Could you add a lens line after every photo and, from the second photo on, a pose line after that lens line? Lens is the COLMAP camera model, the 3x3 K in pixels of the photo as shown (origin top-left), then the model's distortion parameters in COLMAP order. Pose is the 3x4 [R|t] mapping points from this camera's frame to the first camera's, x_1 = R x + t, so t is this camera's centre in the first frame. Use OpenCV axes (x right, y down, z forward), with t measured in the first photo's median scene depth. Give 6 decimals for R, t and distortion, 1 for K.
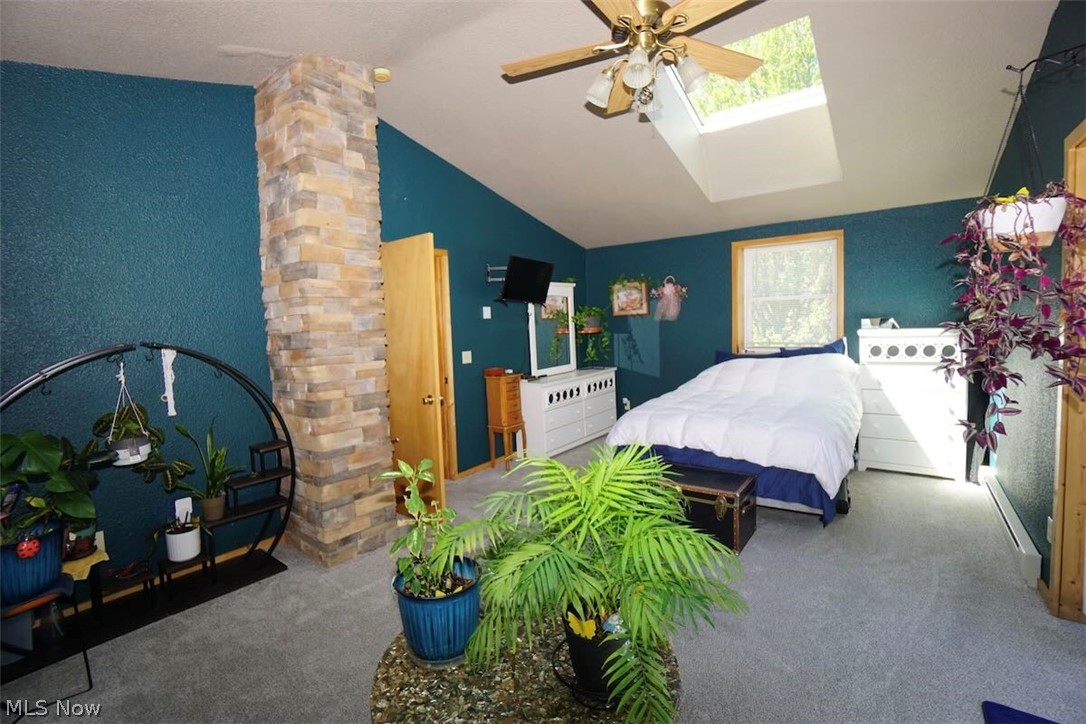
lens RADIAL K [[485.5, 0, 545.1], [0, 485.5, 327.5], [0, 0, 1]] dist [0.000577, 0.000356]
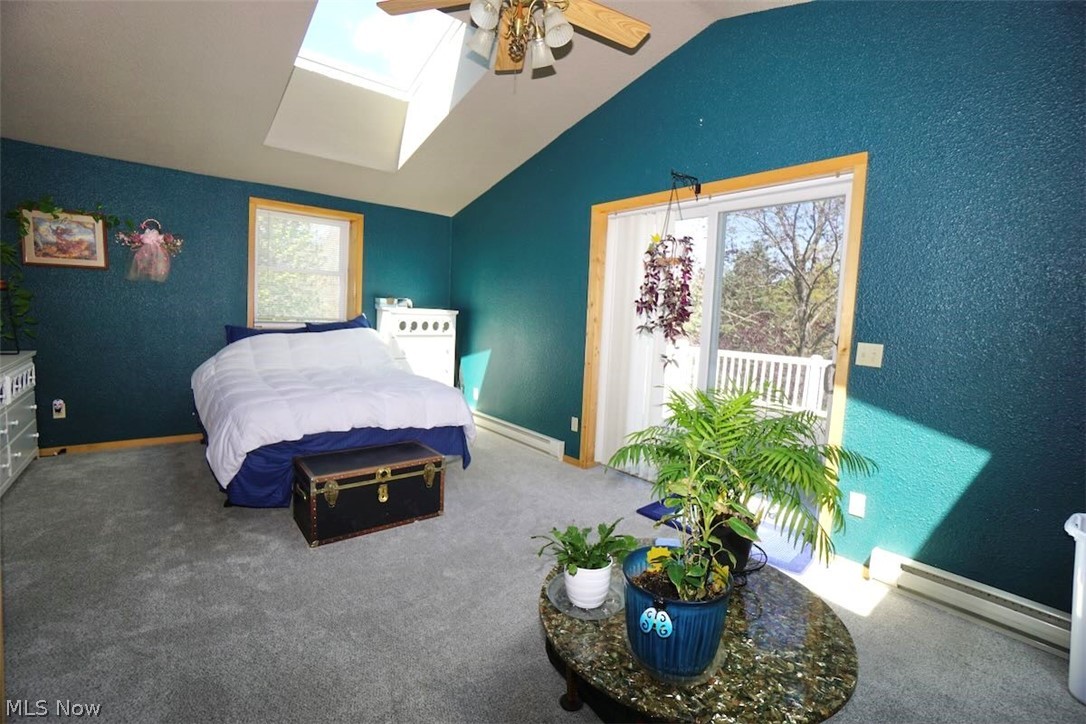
lens RADIAL K [[485.5, 0, 545.1], [0, 485.5, 327.5], [0, 0, 1]] dist [0.000577, 0.000356]
pose [[0.264768, 0.014018, 0.964210, -0.413090], [-0.043068, 0.999068, -0.002698, 0.045162], [-0.963350, -0.040812, 0.265126, 0.388333]]
